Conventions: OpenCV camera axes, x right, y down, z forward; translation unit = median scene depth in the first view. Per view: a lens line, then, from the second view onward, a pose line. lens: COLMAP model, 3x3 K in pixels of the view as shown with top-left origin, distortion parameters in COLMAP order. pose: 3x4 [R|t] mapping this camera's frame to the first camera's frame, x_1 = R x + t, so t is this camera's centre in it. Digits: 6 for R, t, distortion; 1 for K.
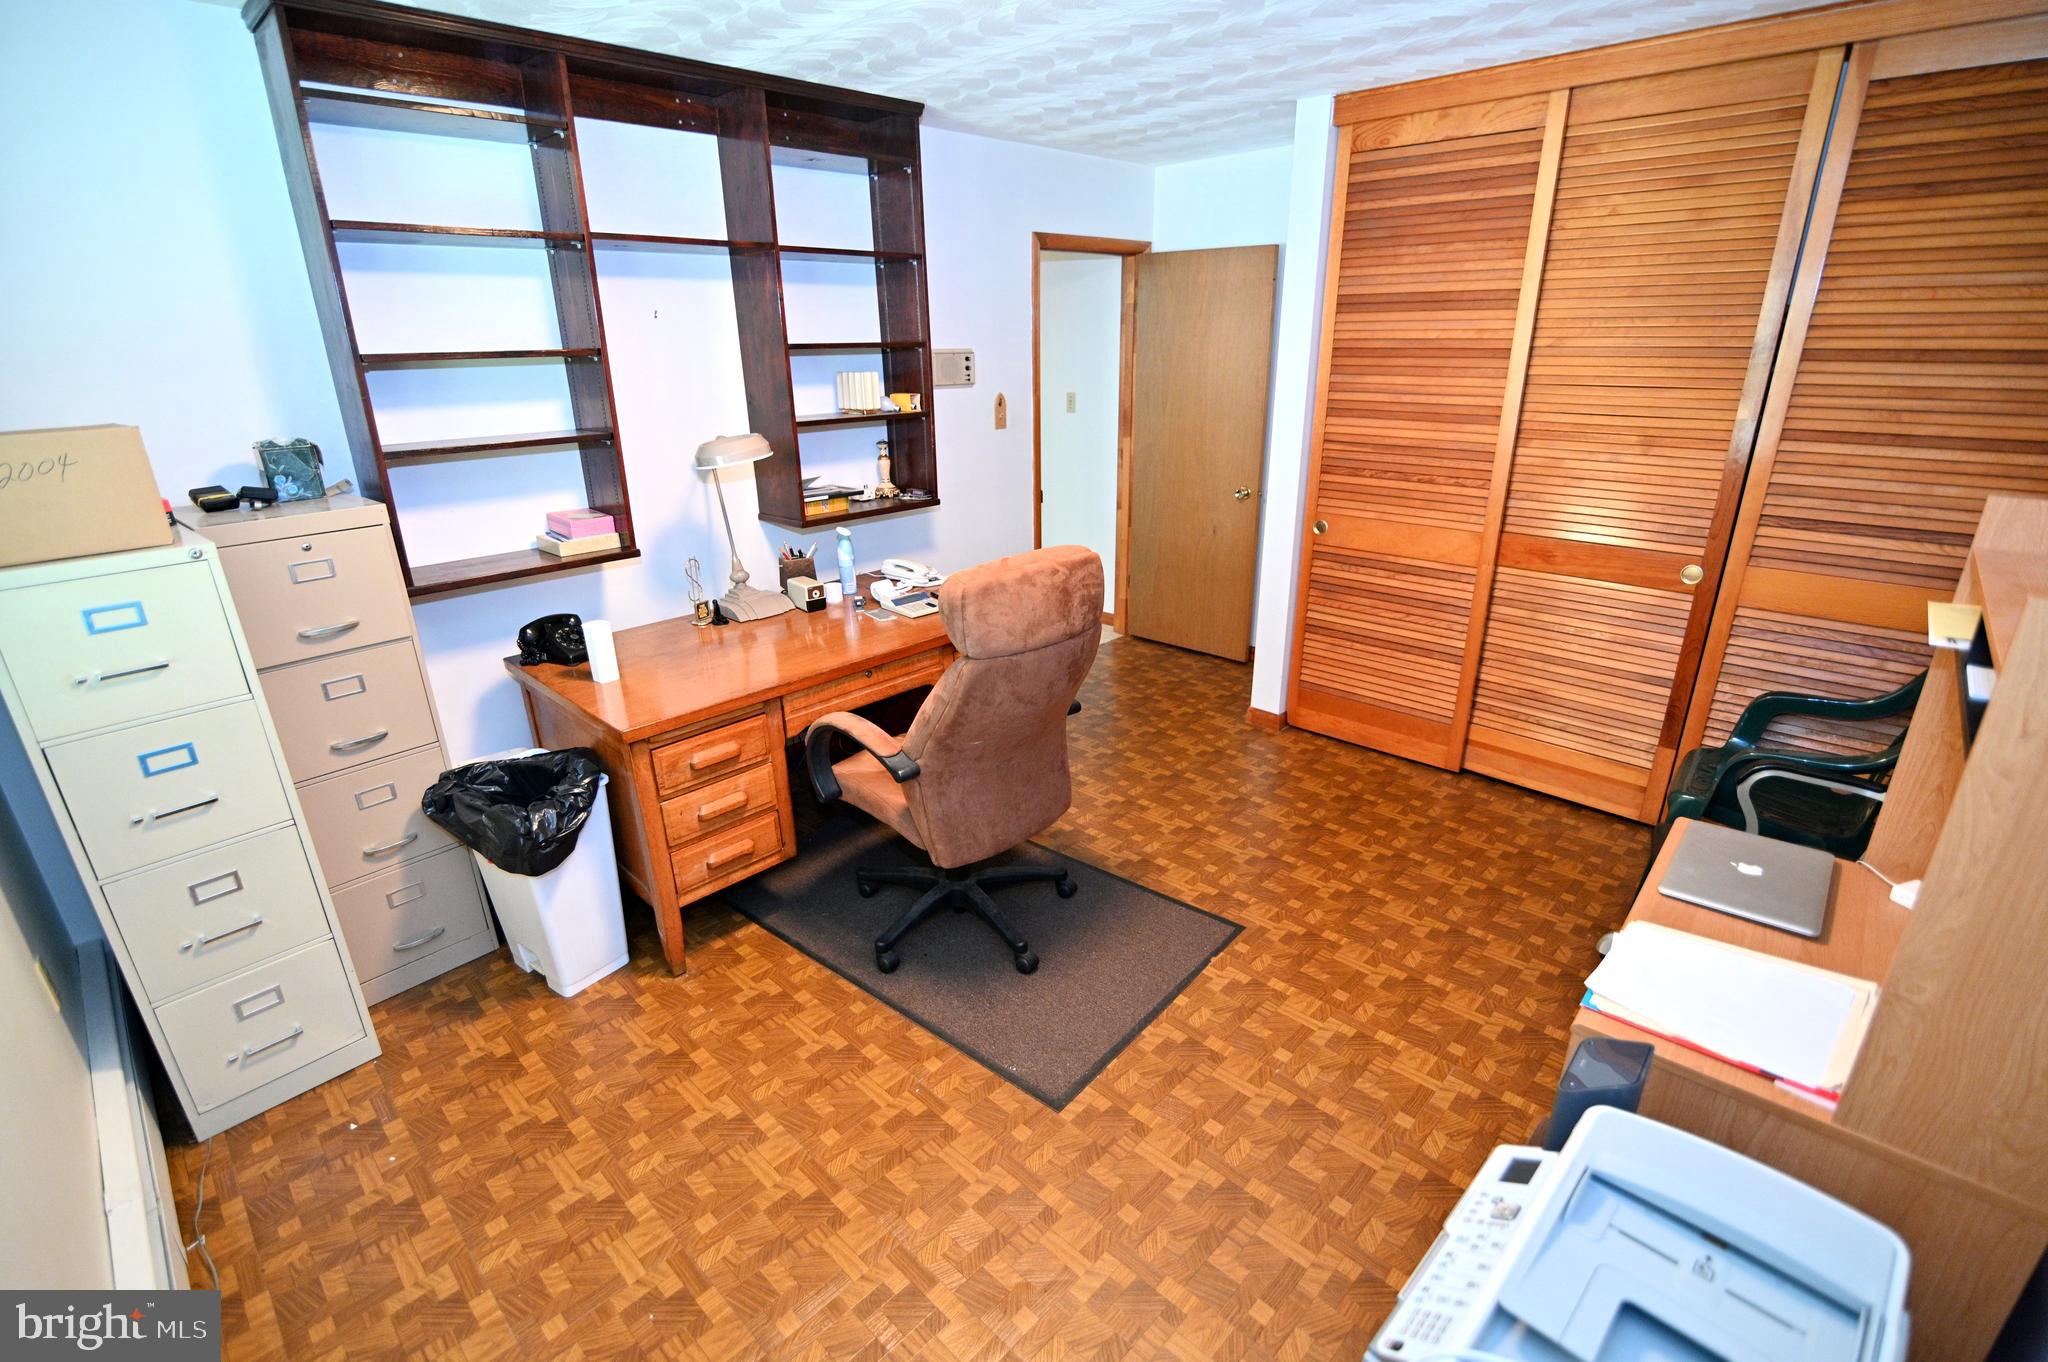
lens RADIAL K [[936.6, 0, 1009.4], [0, 936.6, 679.3], [0, 0, 1]] dist [-0.019854, 0.001471]
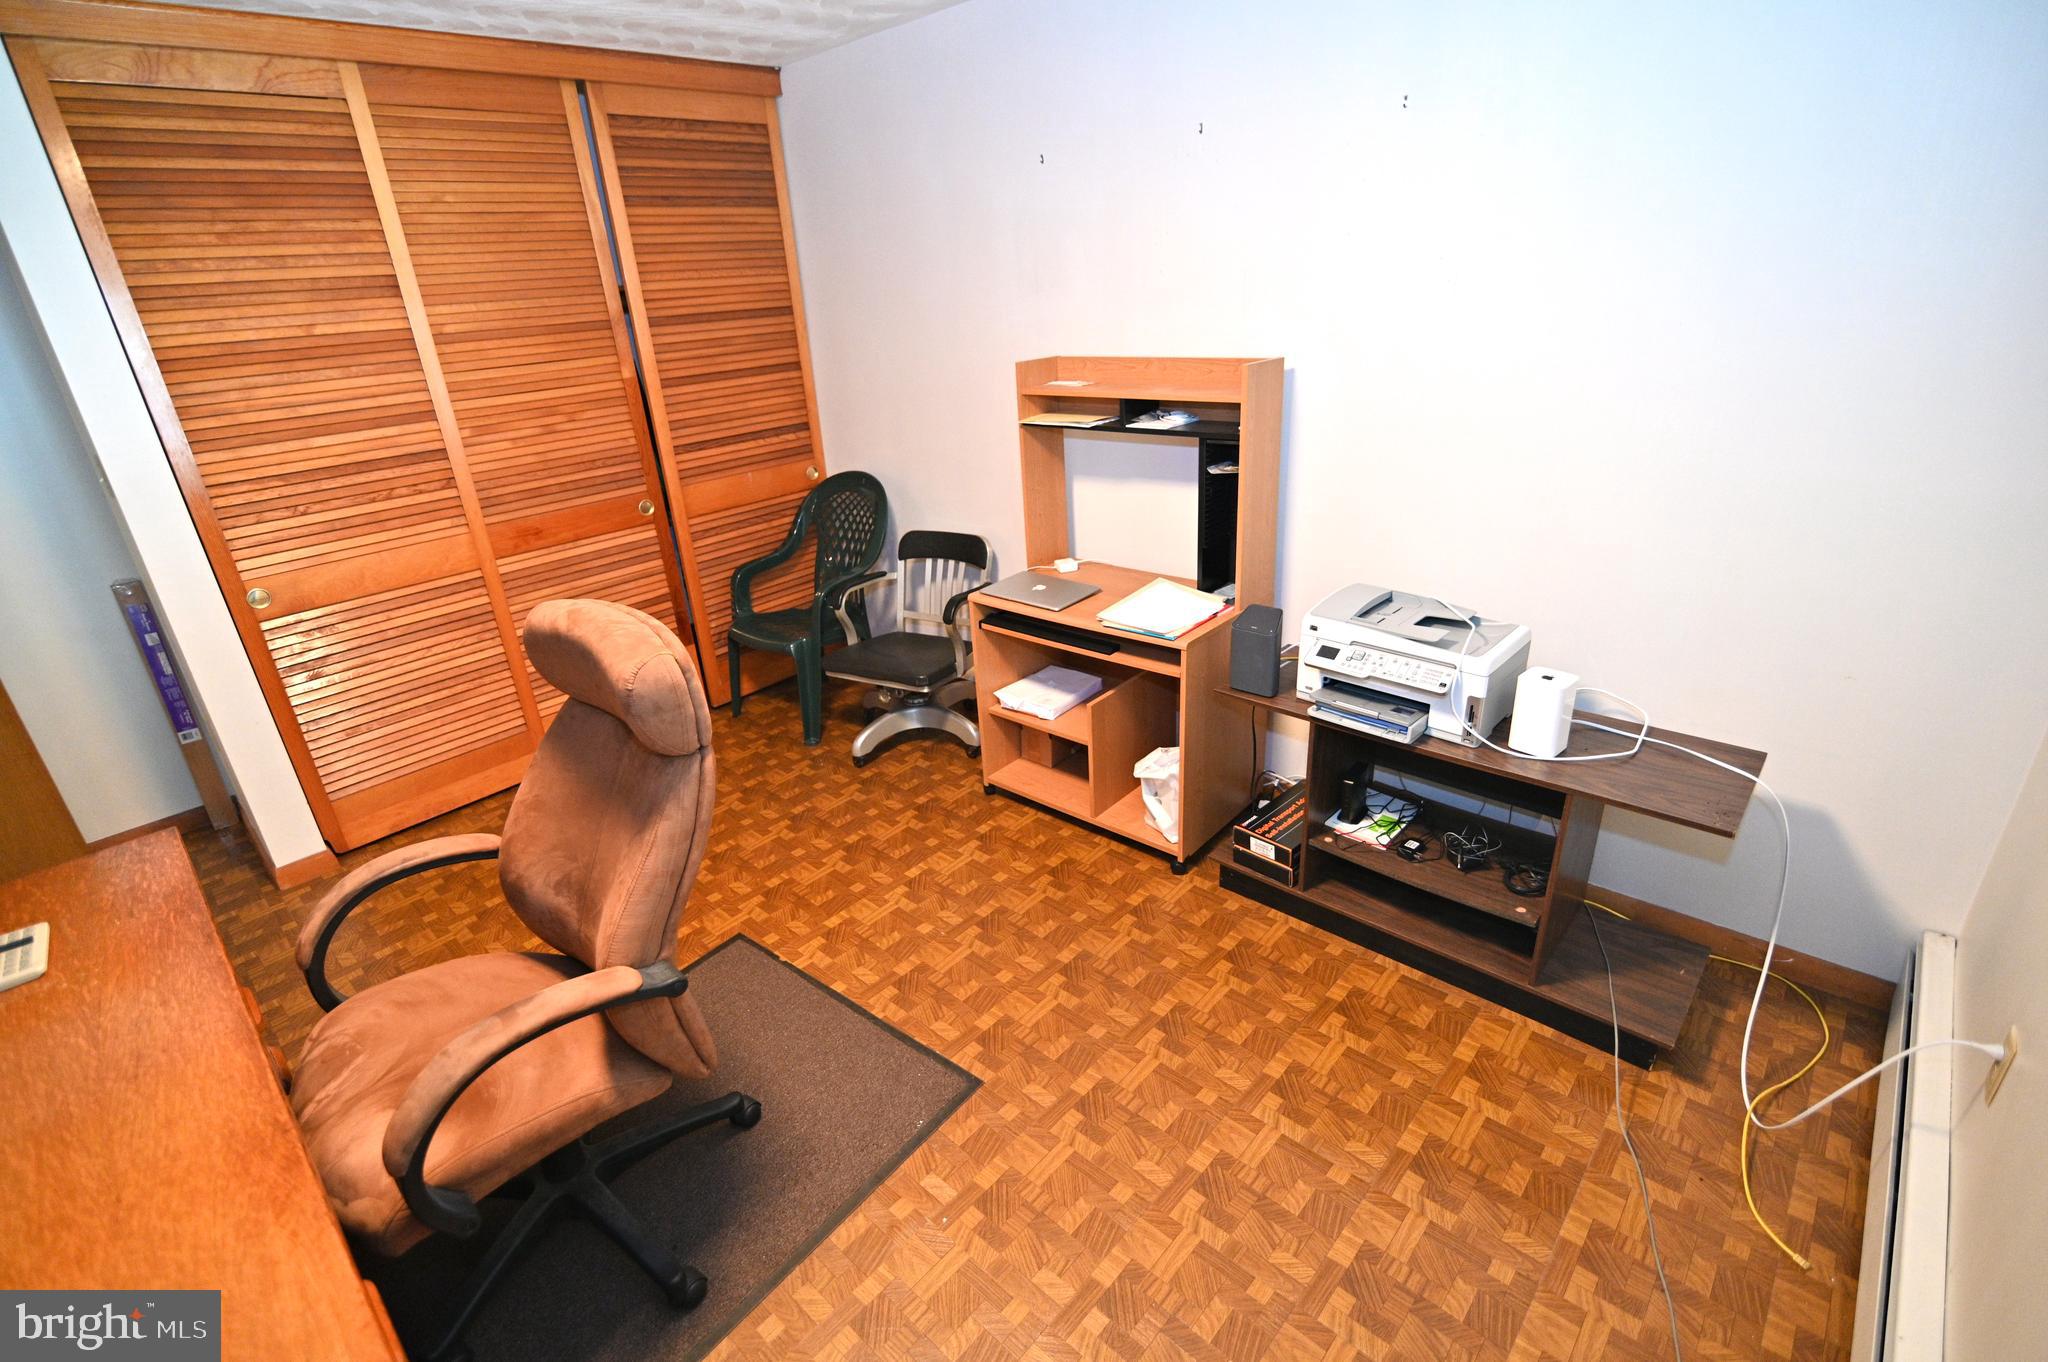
lens RADIAL K [[944.1, 0, 1033.6], [0, 944.1, 651.0], [0, 0, 1]] dist [-0.000161, -0.000749]
pose [[-0.032365, -0.355479, 0.934124, -0.597677], [0.402536, 0.850826, 0.337728, -0.197306], [-0.914832, 0.386949, 0.115556, 0.551296]]
